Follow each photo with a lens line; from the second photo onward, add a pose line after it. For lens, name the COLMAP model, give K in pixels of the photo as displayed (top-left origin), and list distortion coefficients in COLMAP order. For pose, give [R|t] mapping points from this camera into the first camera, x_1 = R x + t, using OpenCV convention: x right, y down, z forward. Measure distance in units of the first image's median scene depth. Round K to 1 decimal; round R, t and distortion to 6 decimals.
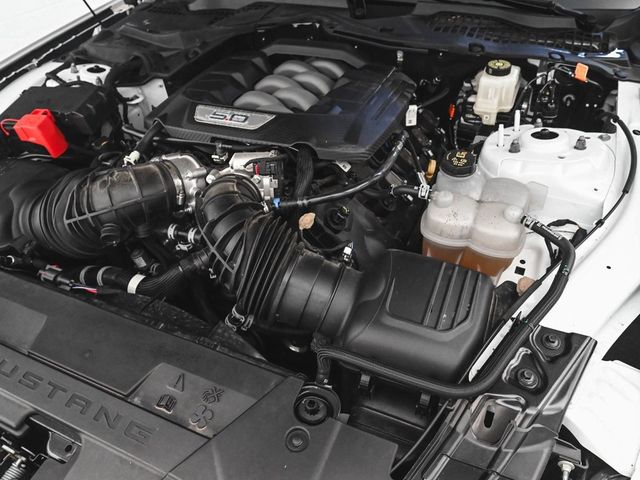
lens RADIAL K [[446.7, 0, 320.0], [0, 446.7, 240.0], [0, 0, 1]] dist [-0.062327, -0.001576]
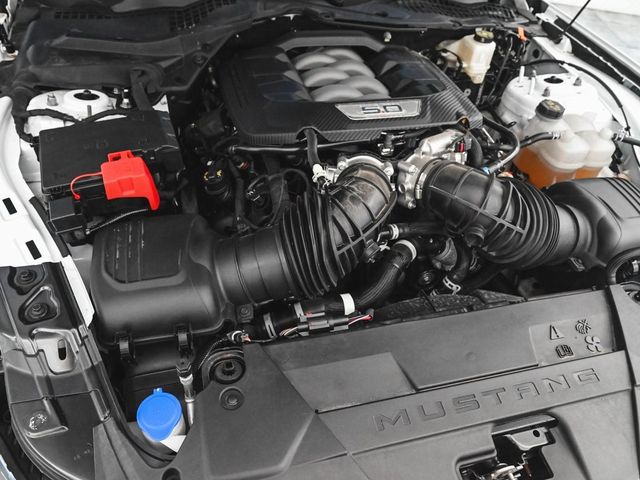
lens RADIAL K [[446.7, 0, 320.0], [0, 446.7, 240.0], [0, 0, 1]] dist [-0.062327, -0.001576]
pose [[0.794194, -0.335612, 0.506577, -0.810173], [0.322207, 0.939386, 0.117208, -0.140714], [-0.515208, 0.070136, 0.854191, 0.200418]]
